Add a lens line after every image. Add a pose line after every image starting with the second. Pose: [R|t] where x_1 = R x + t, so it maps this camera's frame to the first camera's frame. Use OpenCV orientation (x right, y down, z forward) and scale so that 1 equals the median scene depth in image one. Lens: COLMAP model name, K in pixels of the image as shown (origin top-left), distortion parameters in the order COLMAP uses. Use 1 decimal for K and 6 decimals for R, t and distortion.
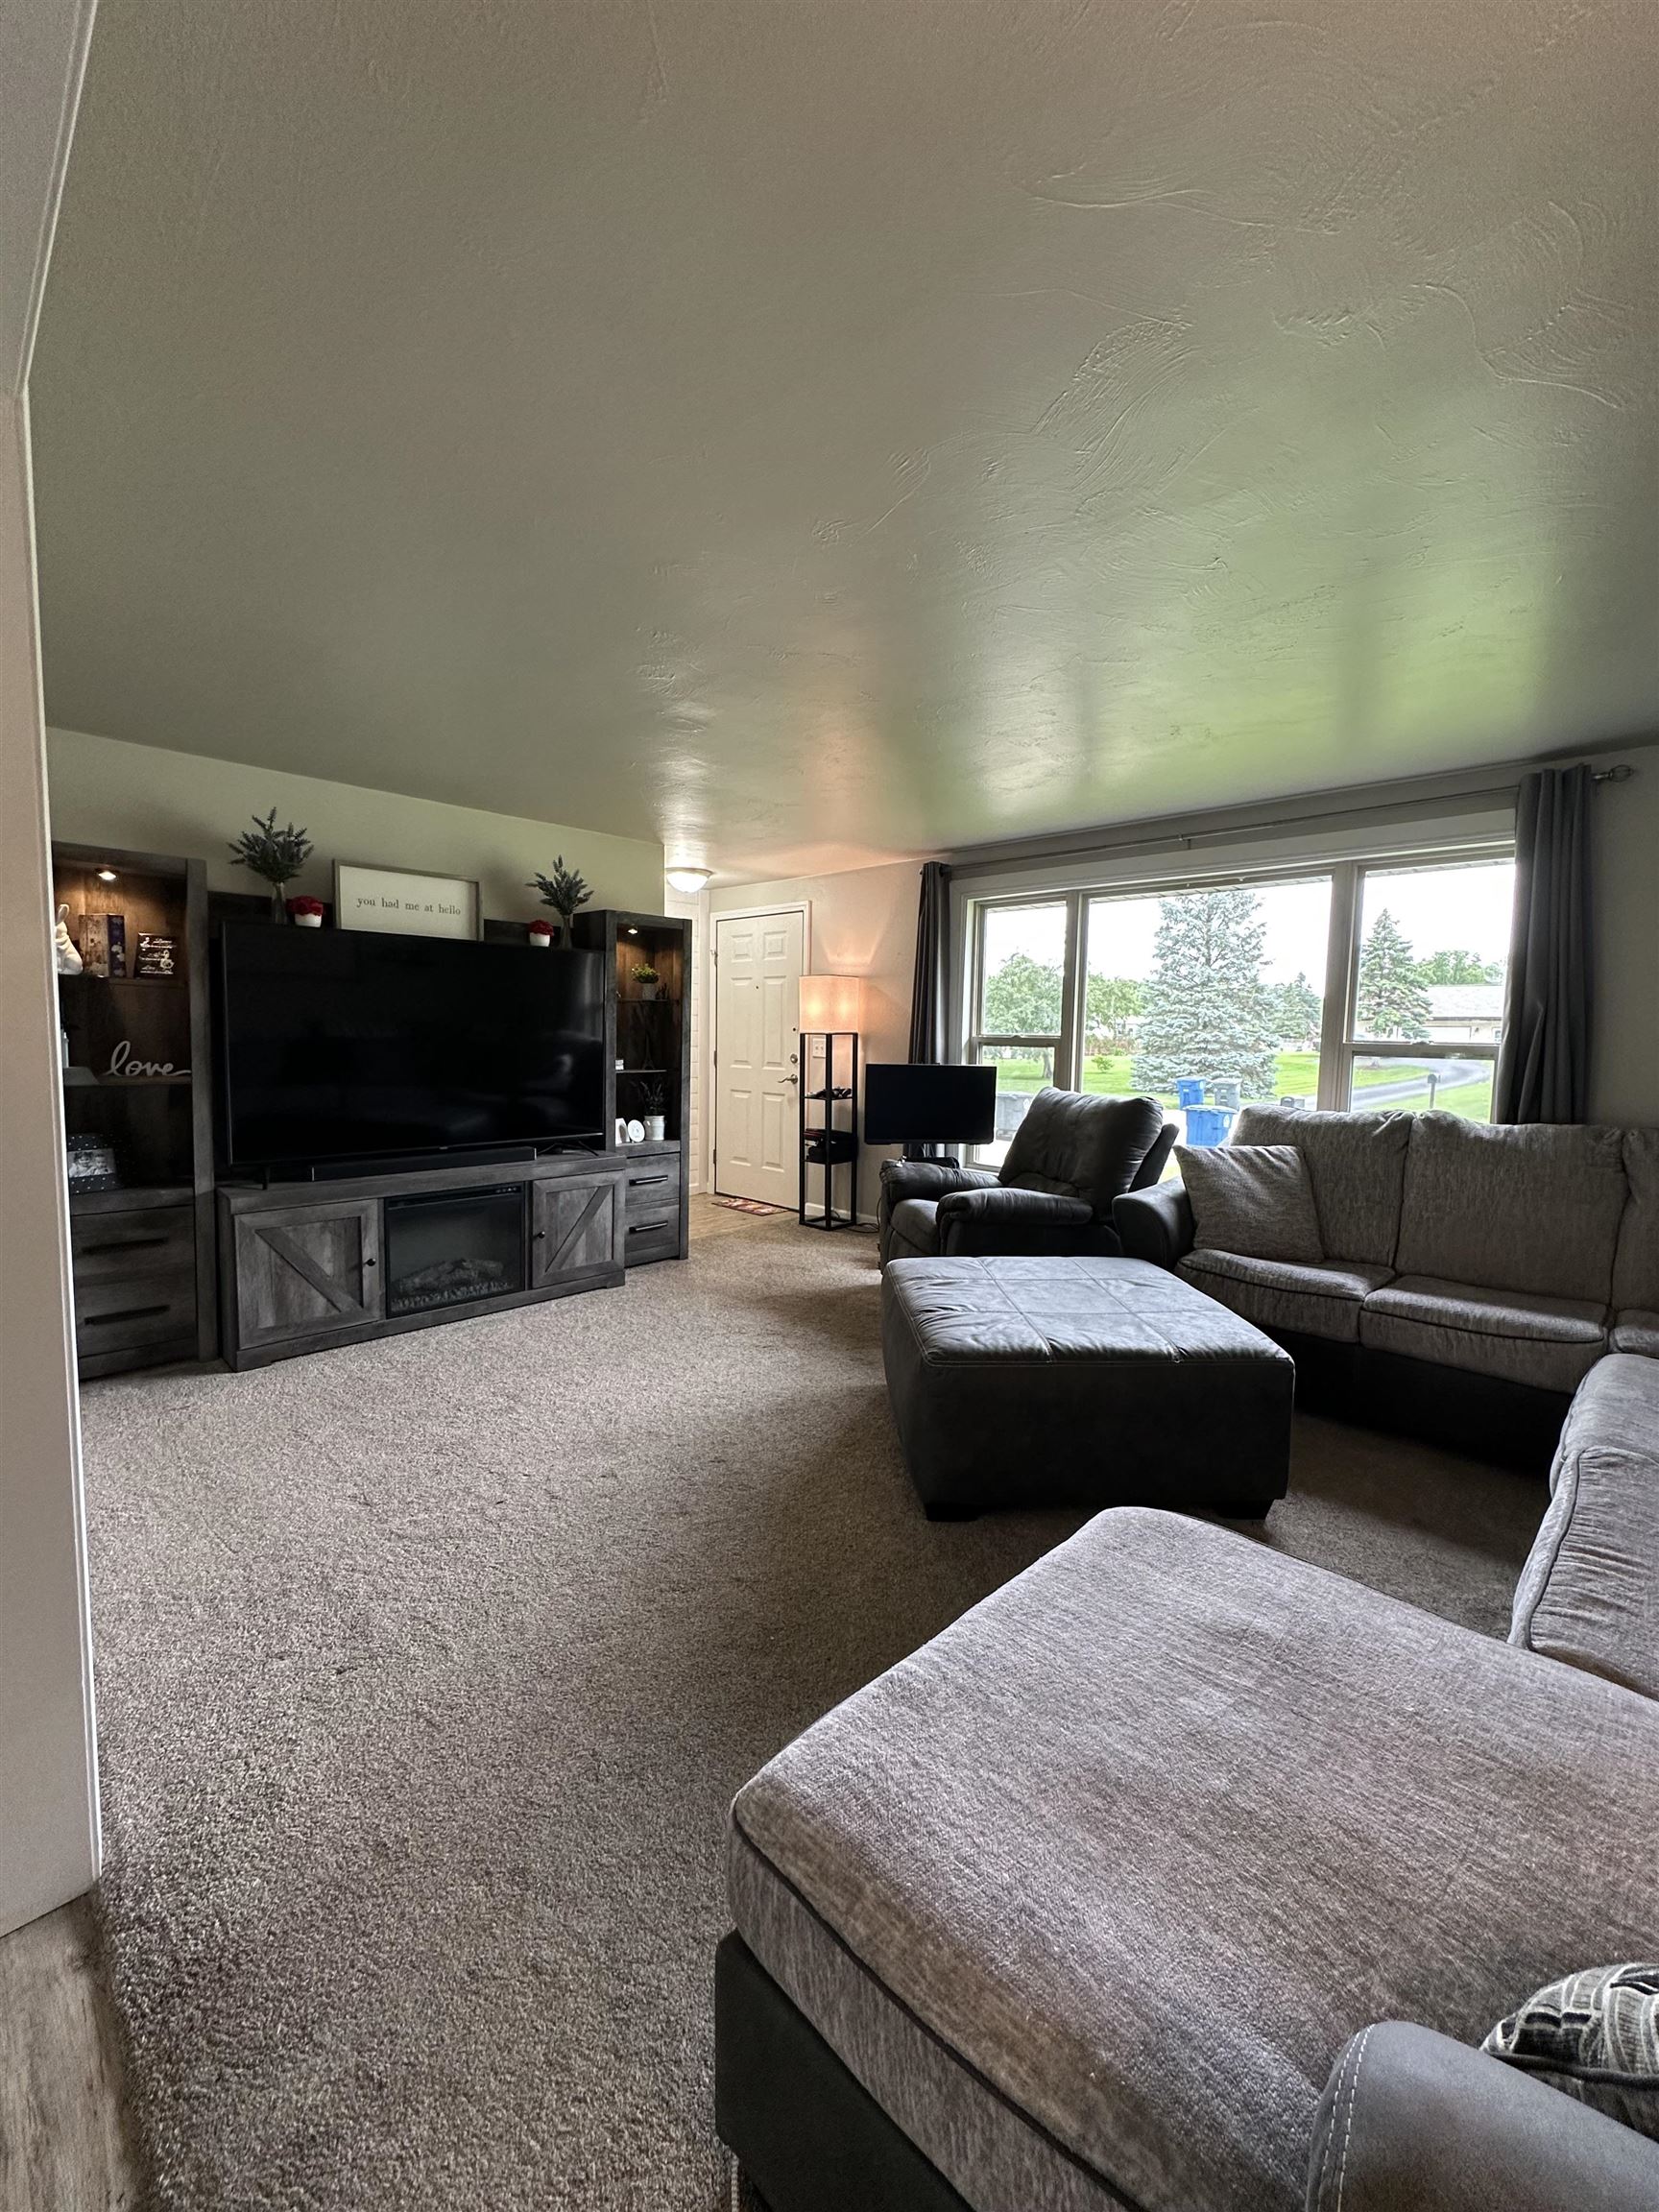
lens RADIAL K [[883.6, 0, 831.8], [0, 883.6, 1106.1], [0, 0, 1]] dist [-0.000404, 0.000828]
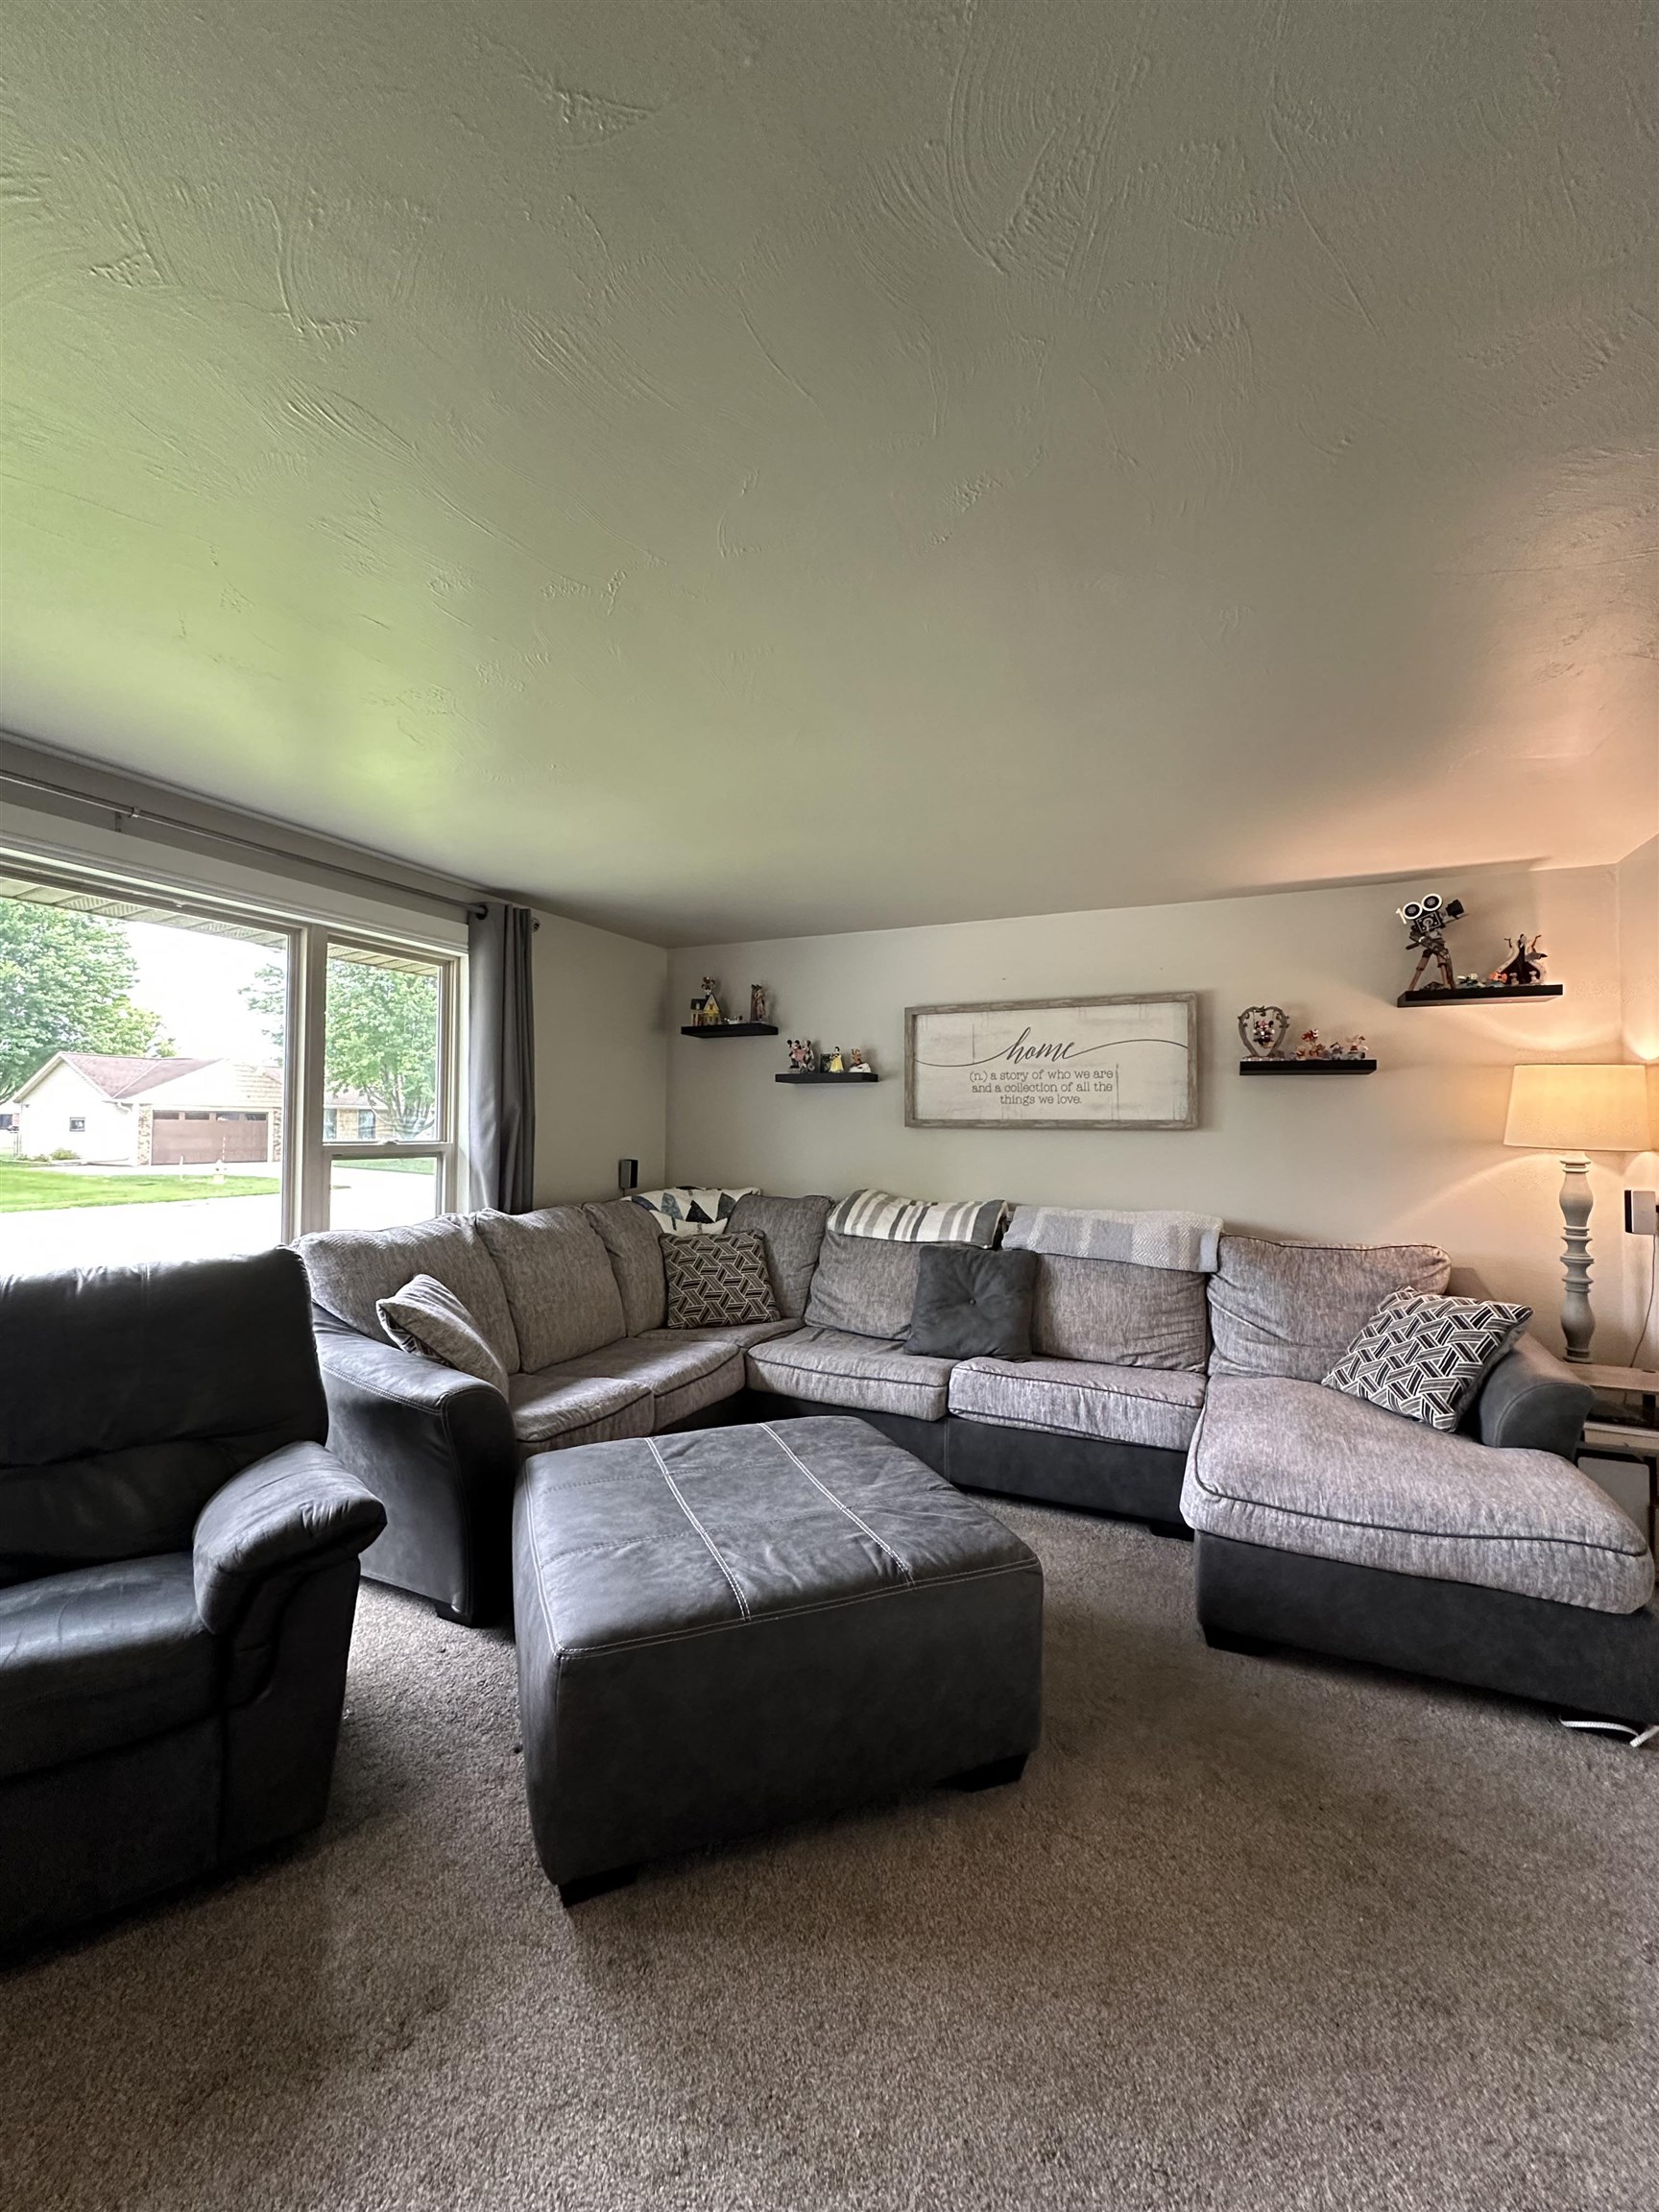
lens RADIAL K [[883.6, 0, 831.8], [0, 883.6, 1106.1], [0, 0, 1]] dist [-0.000404, 0.000828]
pose [[-0.328742, 0.001495, 0.944418, -0.383013], [0.063472, 0.997773, 0.020514, -0.102987], [-0.942284, 0.066688, -0.328105, 0.901849]]
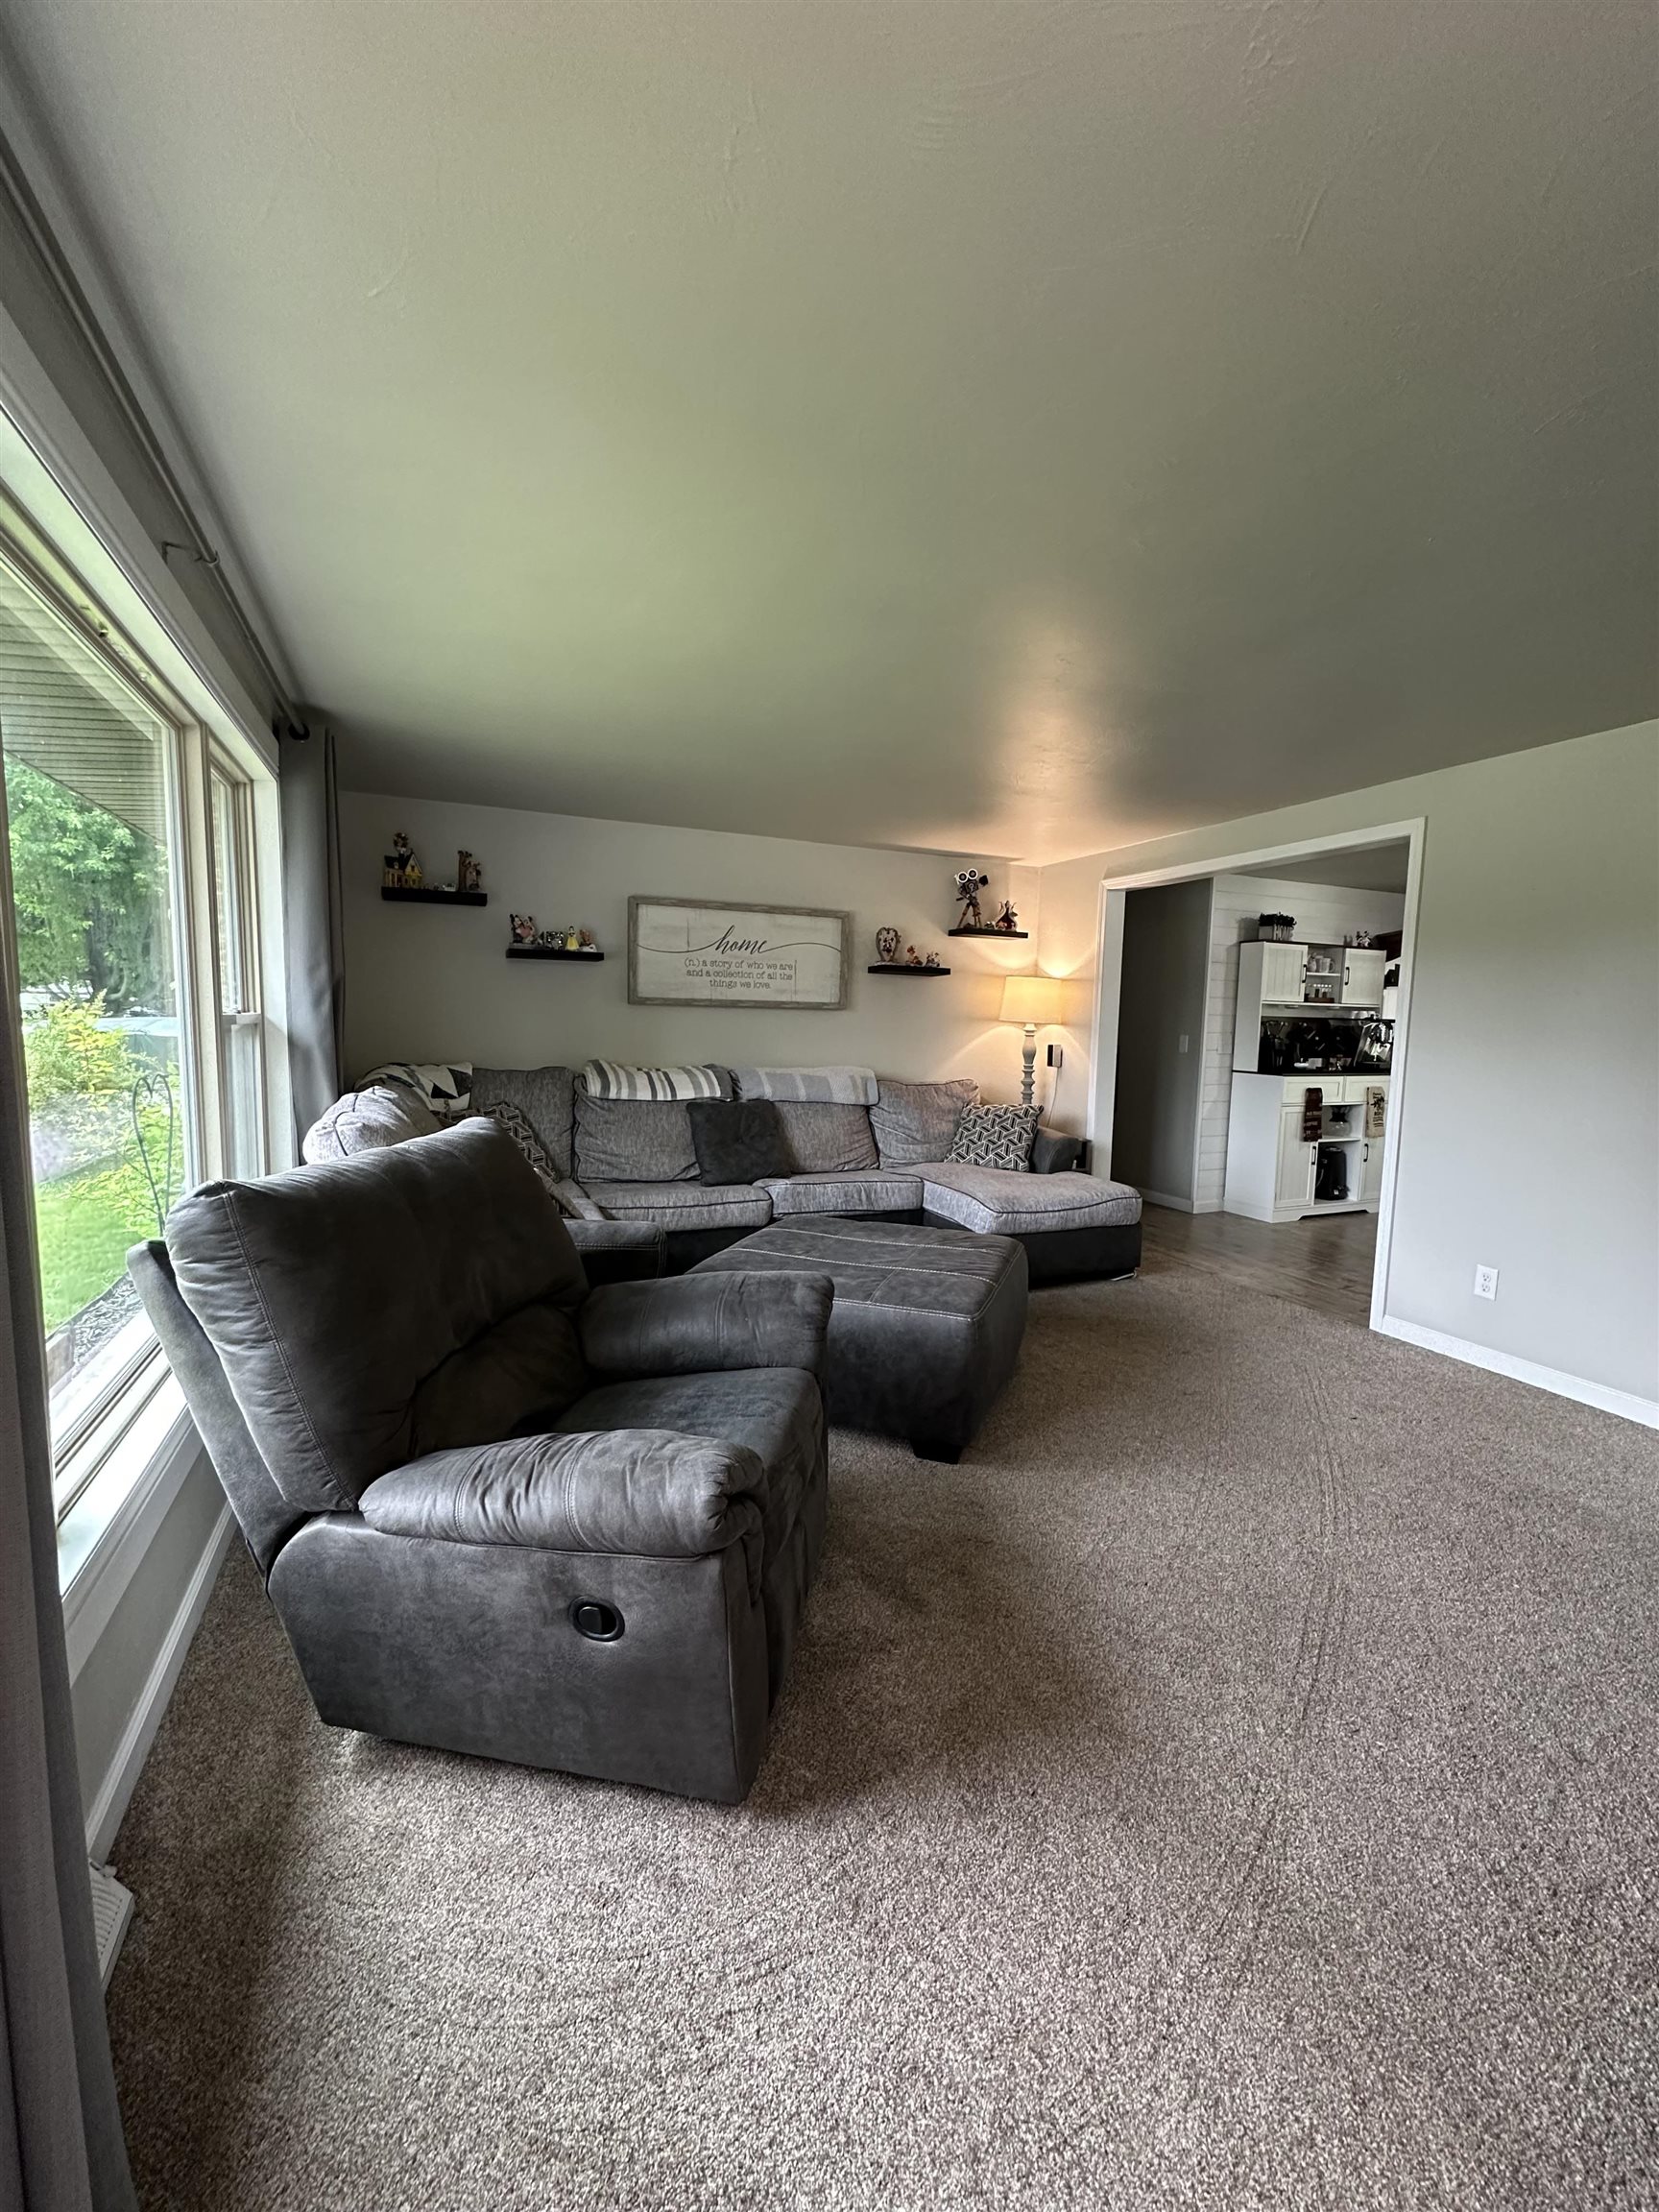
lens RADIAL K [[883.6, 0, 831.8], [0, 883.6, 1106.1], [0, 0, 1]] dist [-0.000404, 0.000828]
pose [[-0.922327, -0.076868, 0.378687, -0.093112], [-0.007476, 0.983381, 0.181402, -0.138276], [-0.386337, 0.164481, -0.907574, 1.567686]]
